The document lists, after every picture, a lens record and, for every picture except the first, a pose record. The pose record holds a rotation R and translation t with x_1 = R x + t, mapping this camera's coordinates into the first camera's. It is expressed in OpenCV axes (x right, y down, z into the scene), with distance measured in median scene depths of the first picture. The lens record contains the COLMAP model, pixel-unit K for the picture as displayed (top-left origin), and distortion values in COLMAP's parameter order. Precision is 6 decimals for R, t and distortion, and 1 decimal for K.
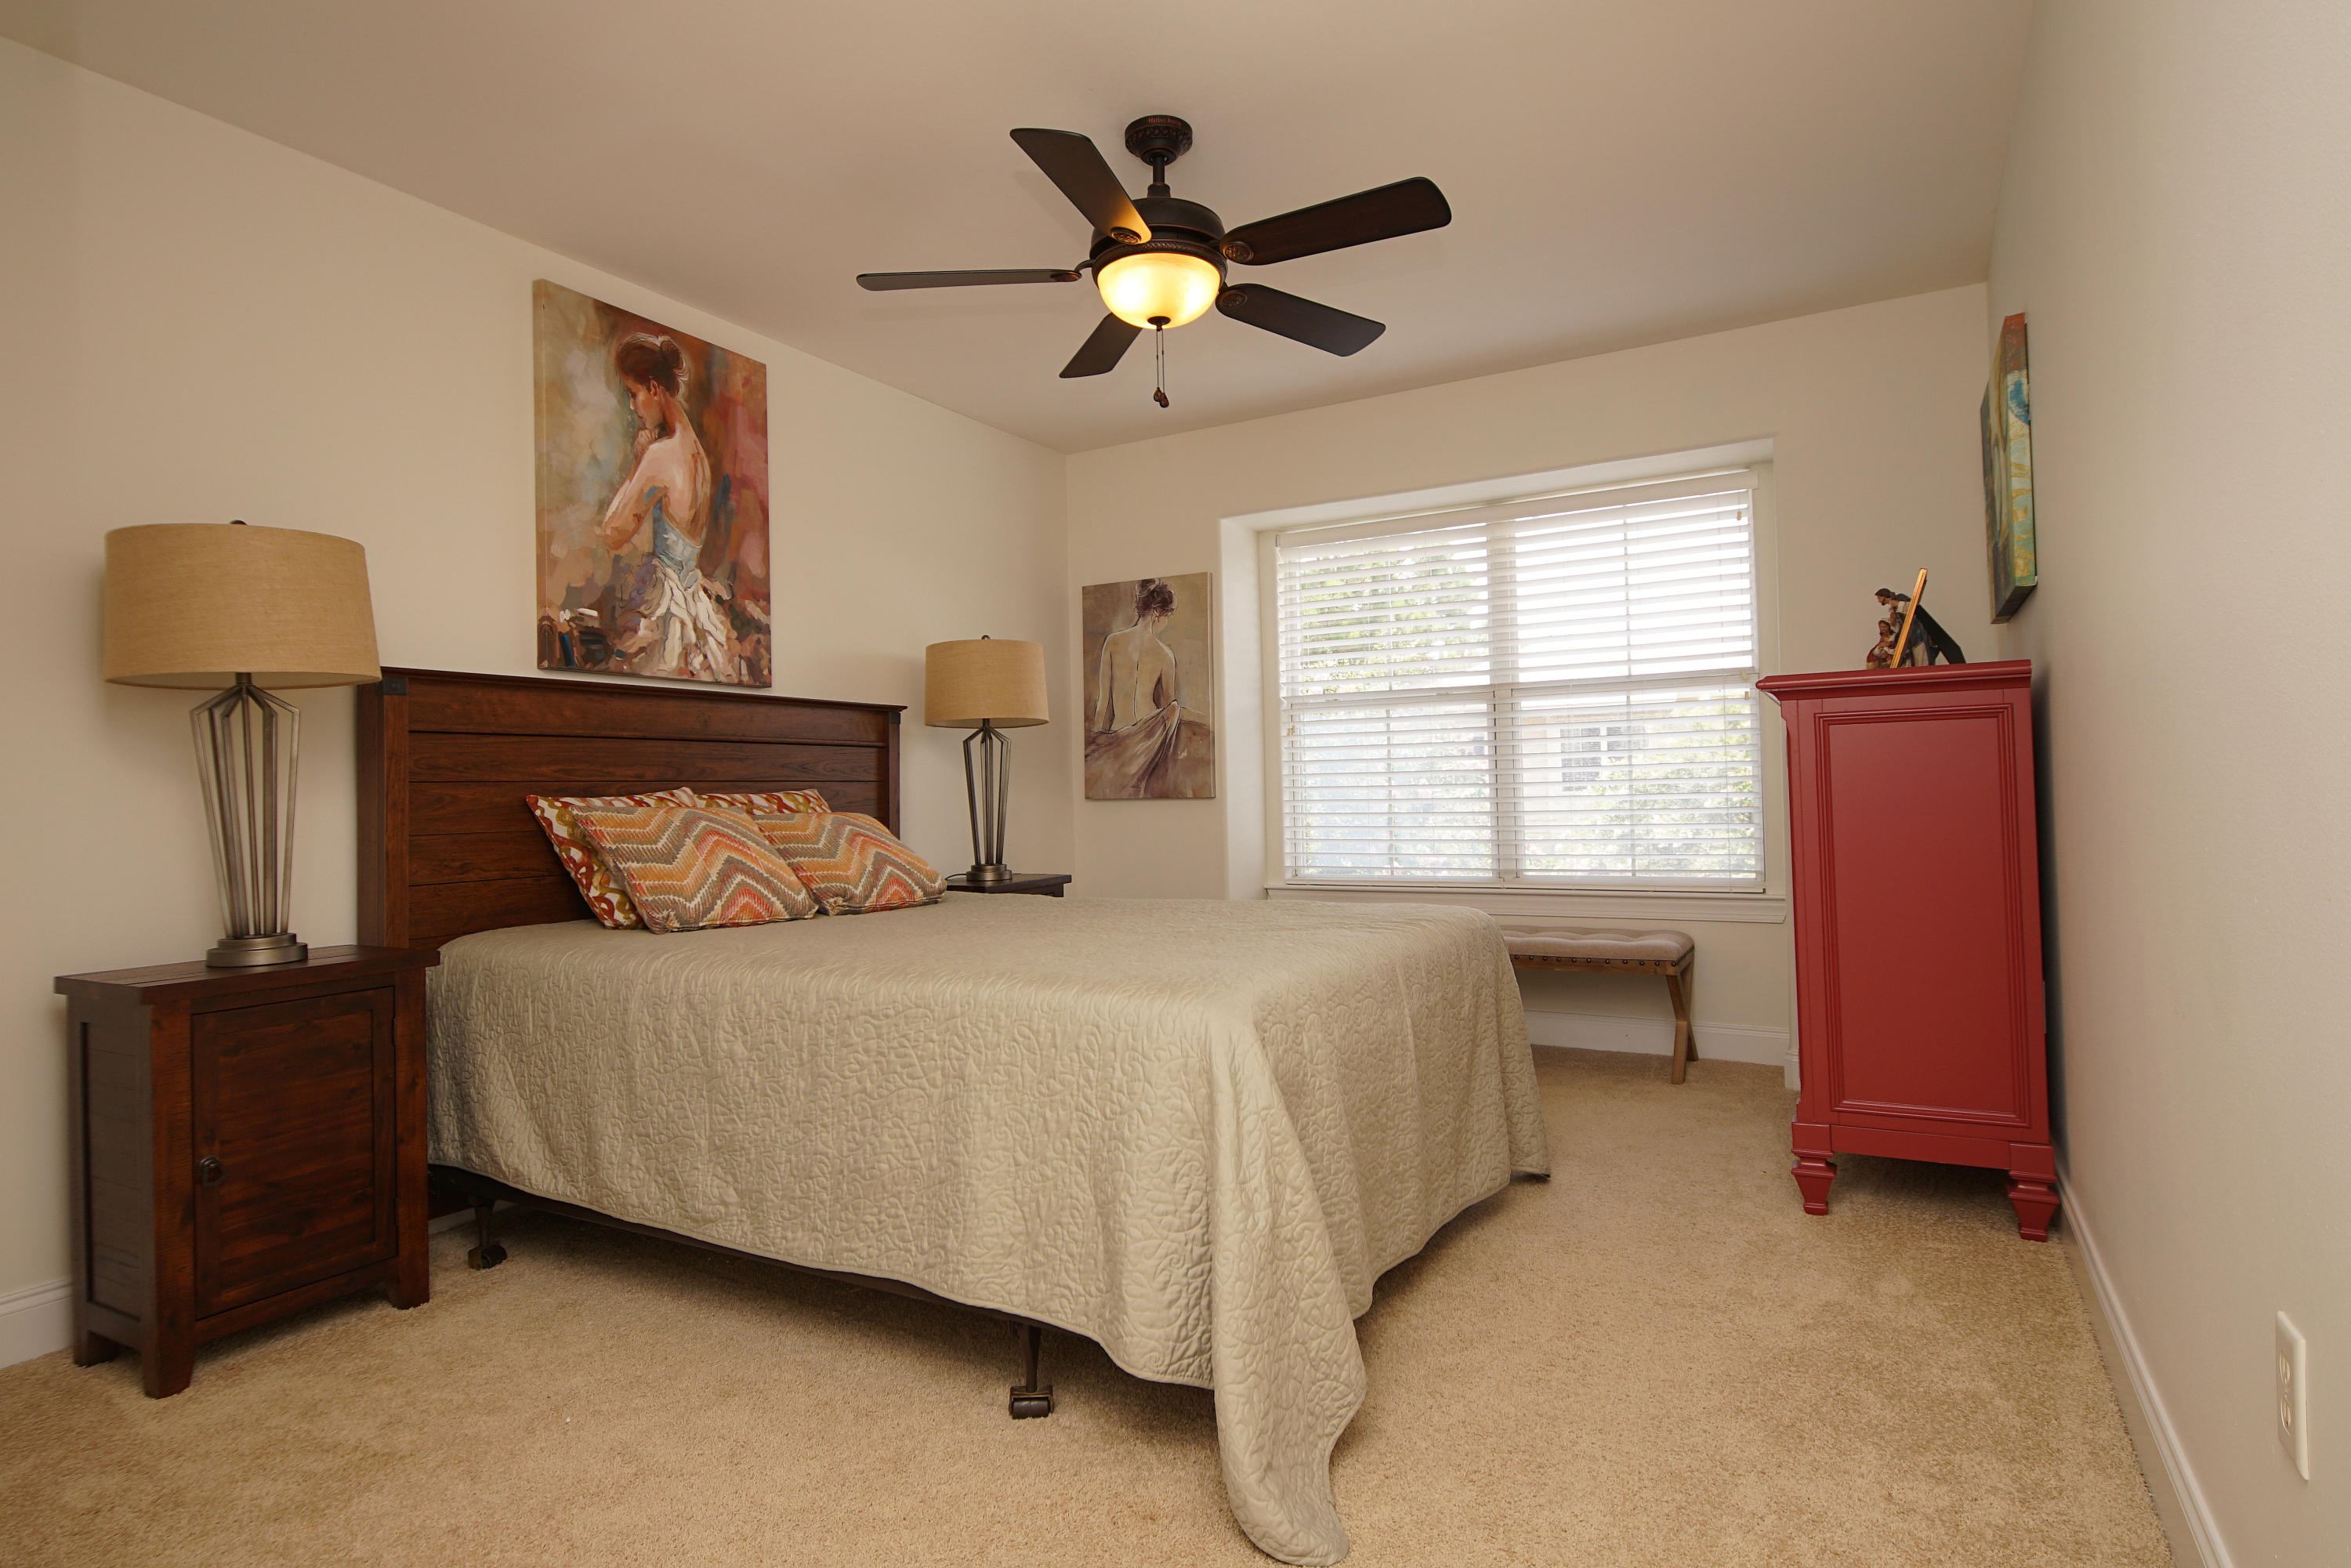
lens RADIAL K [[1255.9, 0, 1150.9], [0, 1255.9, 771.6], [0, 0, 1]] dist [0.029654, -0.026142]
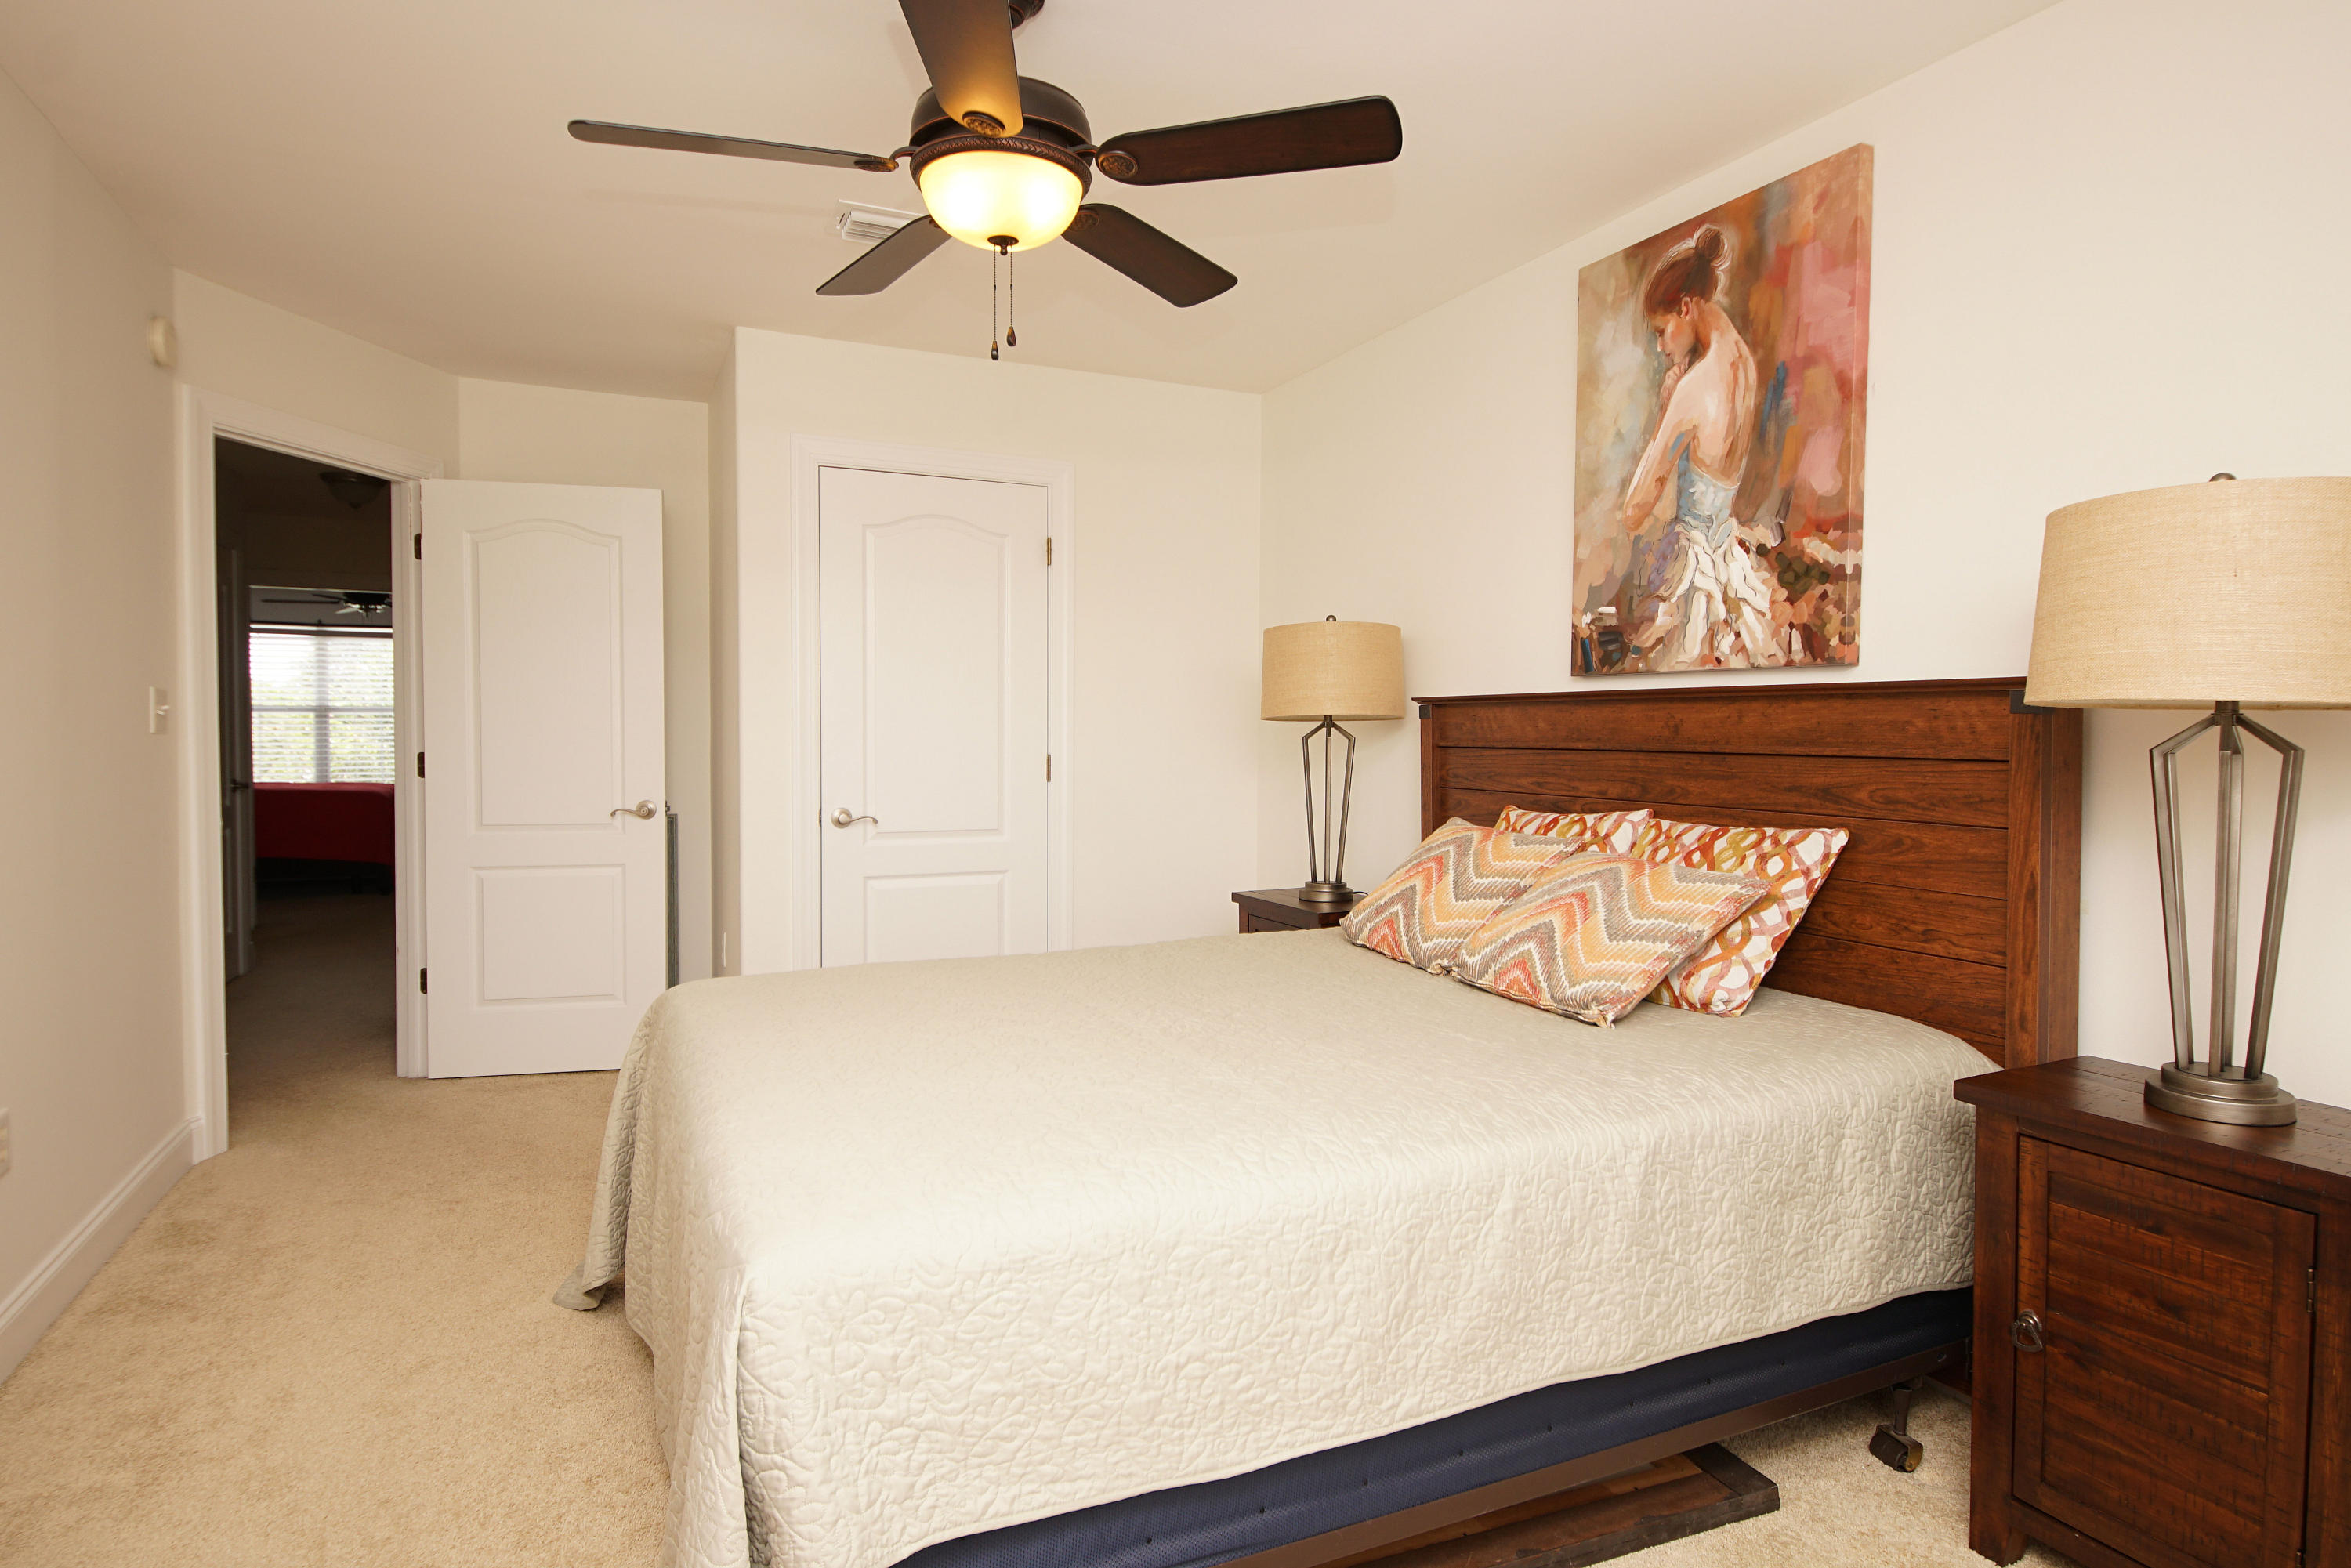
lens RADIAL K [[1255.9, 0, 1150.9], [0, 1255.9, 771.6], [0, 0, 1]] dist [0.029654, -0.026142]
pose [[-0.576094, 0.047490, -0.816002, 0.464152], [0.025160, 0.998868, 0.040369, -0.051684], [0.816996, 0.002725, -0.576637, 1.185101]]
